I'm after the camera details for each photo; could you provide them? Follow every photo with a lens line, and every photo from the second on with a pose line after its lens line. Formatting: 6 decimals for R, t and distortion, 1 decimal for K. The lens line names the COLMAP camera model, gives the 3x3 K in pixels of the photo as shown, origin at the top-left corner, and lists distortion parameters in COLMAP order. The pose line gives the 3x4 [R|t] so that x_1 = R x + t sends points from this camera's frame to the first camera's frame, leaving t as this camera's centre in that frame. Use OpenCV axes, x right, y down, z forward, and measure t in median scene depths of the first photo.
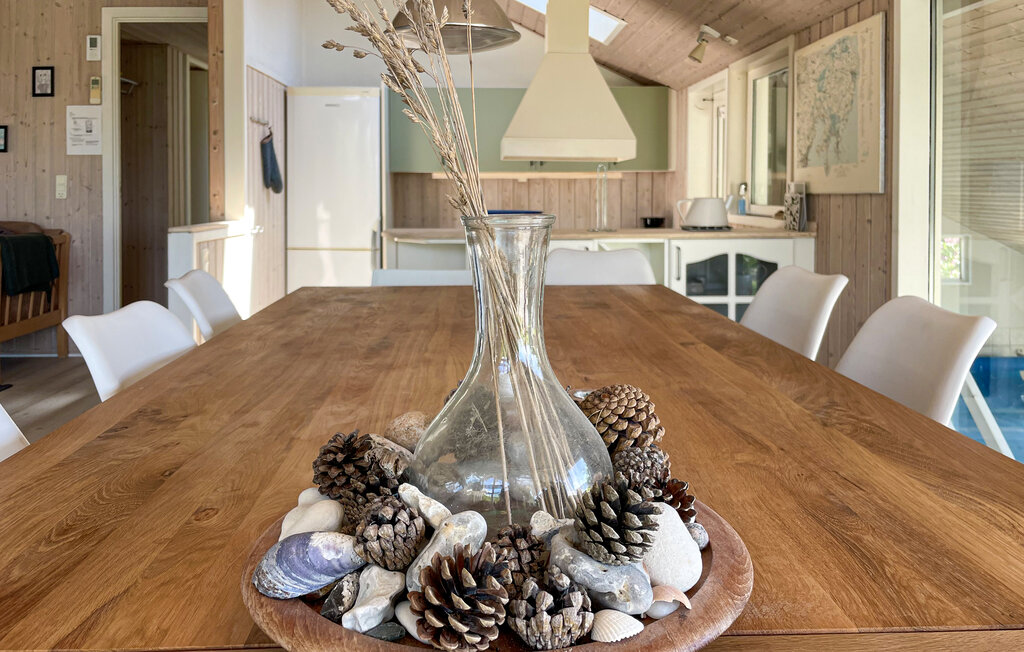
lens RADIAL K [[796.2, 0, 512.0], [0, 796.2, 326.0], [0, 0, 1]] dist [0.094633, -0.151789]
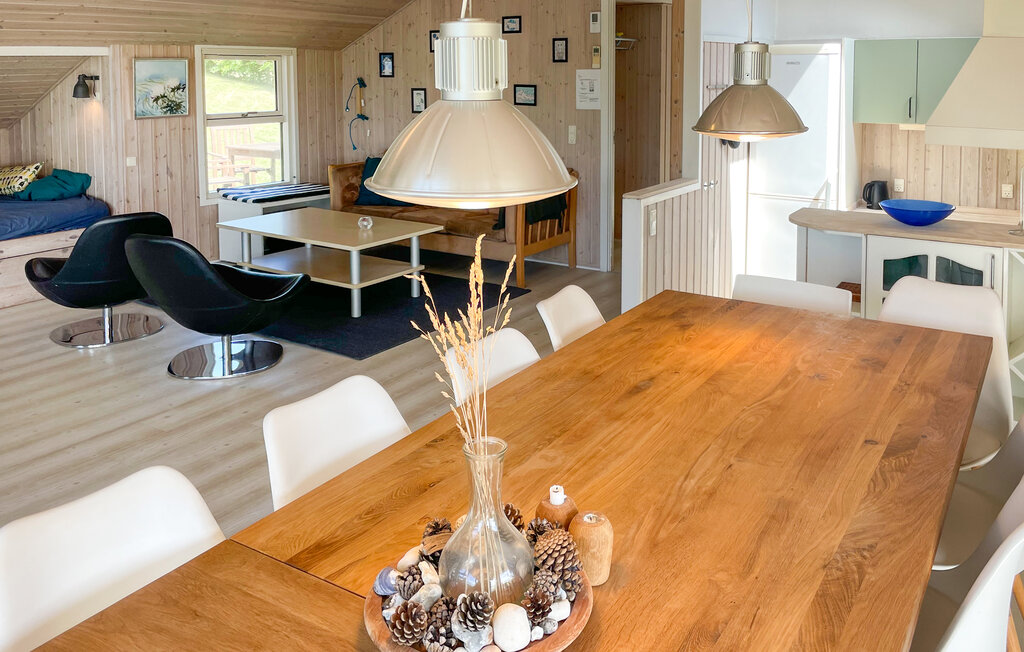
lens RADIAL K [[833.0, 0, 524.2], [0, 833.0, 327.8], [0, 0, 1]] dist [0.064528, -0.108739]
pose [[0.802197, 0.149248, -0.578105, 0.159065], [-0.059564, 0.983428, 0.171236, -0.102225], [0.594081, -0.102931, 0.797792, -0.075705]]
